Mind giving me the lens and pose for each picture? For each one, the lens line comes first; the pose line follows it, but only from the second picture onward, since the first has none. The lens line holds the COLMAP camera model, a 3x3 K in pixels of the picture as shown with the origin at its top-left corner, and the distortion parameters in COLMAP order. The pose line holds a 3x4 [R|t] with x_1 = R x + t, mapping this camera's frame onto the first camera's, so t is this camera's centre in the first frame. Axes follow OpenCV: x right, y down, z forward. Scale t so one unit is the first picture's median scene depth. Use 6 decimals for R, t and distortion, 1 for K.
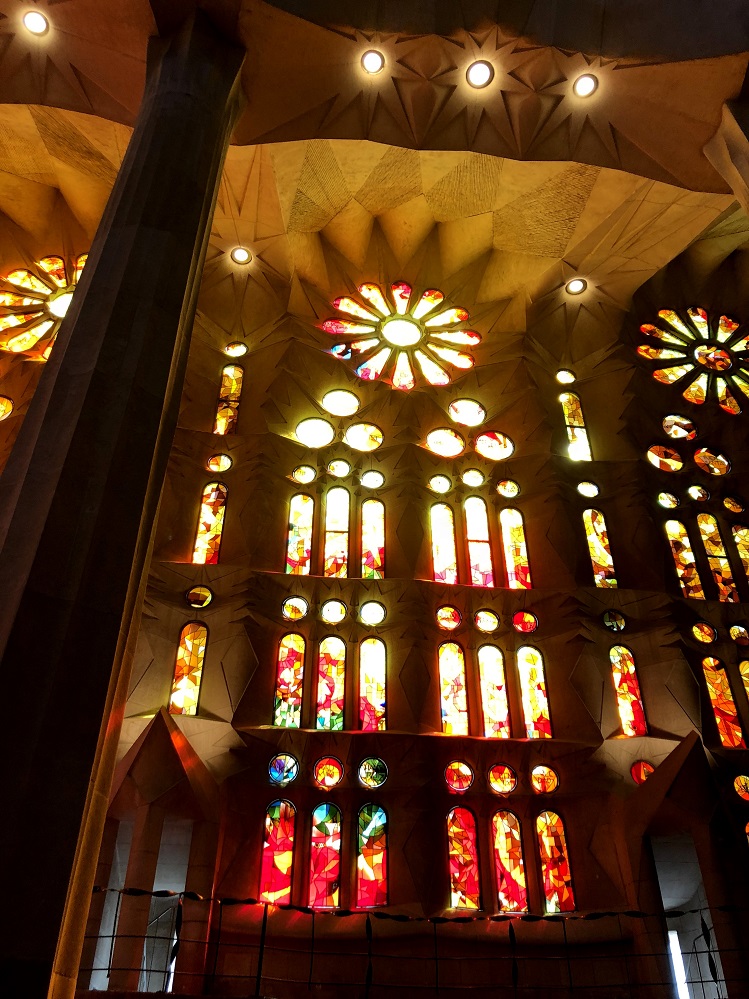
lens RADIAL K [[757.5, 0, 377.1], [0, 757.5, 493.8], [0, 0, 1]] dist [-0.001851, -0.016060]
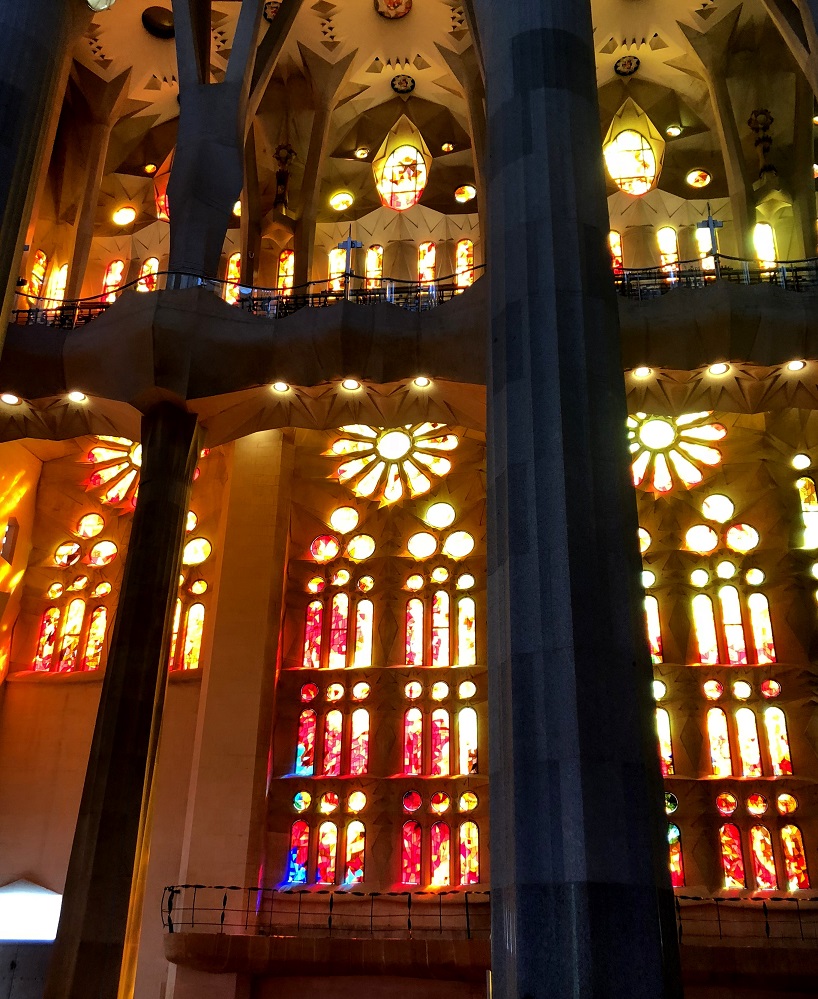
lens RADIAL K [[954.5, 0, 405.2], [0, 954.5, 502.6], [0, 0, 1]] dist [-0.011800, 0.000000]
pose [[0.976350, -0.073422, -0.203345, -0.080336], [0.112298, 0.975958, 0.186801, -0.590767], [0.184741, -0.205218, 0.961122, -0.753879]]
